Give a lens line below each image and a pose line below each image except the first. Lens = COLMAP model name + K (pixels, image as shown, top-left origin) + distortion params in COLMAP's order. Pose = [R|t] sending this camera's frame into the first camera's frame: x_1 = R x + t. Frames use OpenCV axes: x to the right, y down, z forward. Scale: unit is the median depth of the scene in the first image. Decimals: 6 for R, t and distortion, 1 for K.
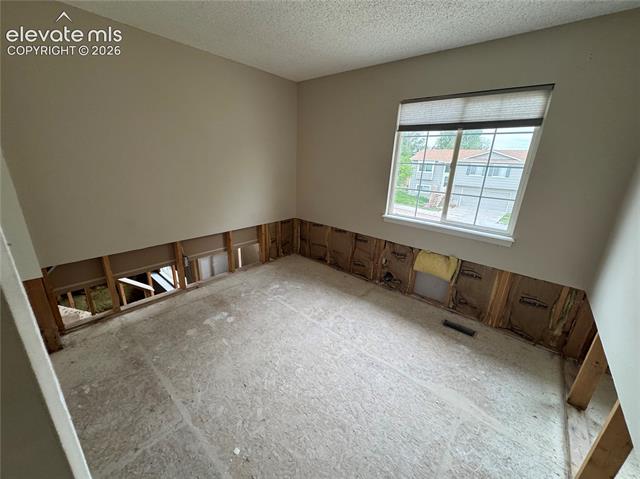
lens RADIAL K [[253.2, 0, 319.0], [0, 253.2, 239.8], [0, 0, 1]] dist [-0.001891, 0.000303]
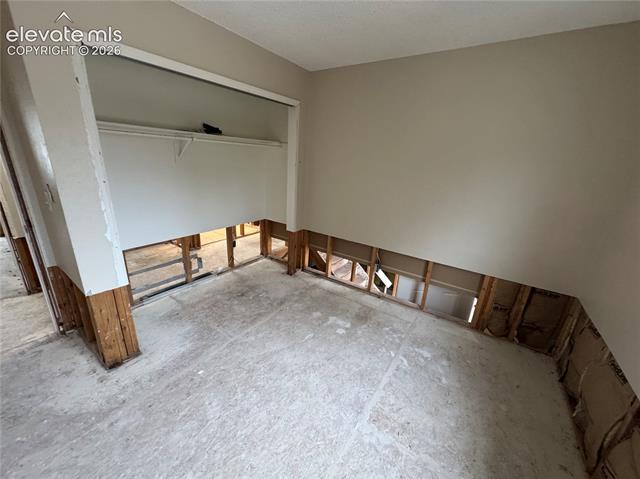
lens RADIAL K [[253.2, 0, 319.0], [0, 253.2, 239.8], [0, 0, 1]] dist [-0.001891, 0.000303]
pose [[0.117905, 0.280105, -0.952701, 0.390745], [-0.354568, 0.908027, 0.223089, -0.161448], [0.927567, 0.311494, 0.206377, 0.494084]]
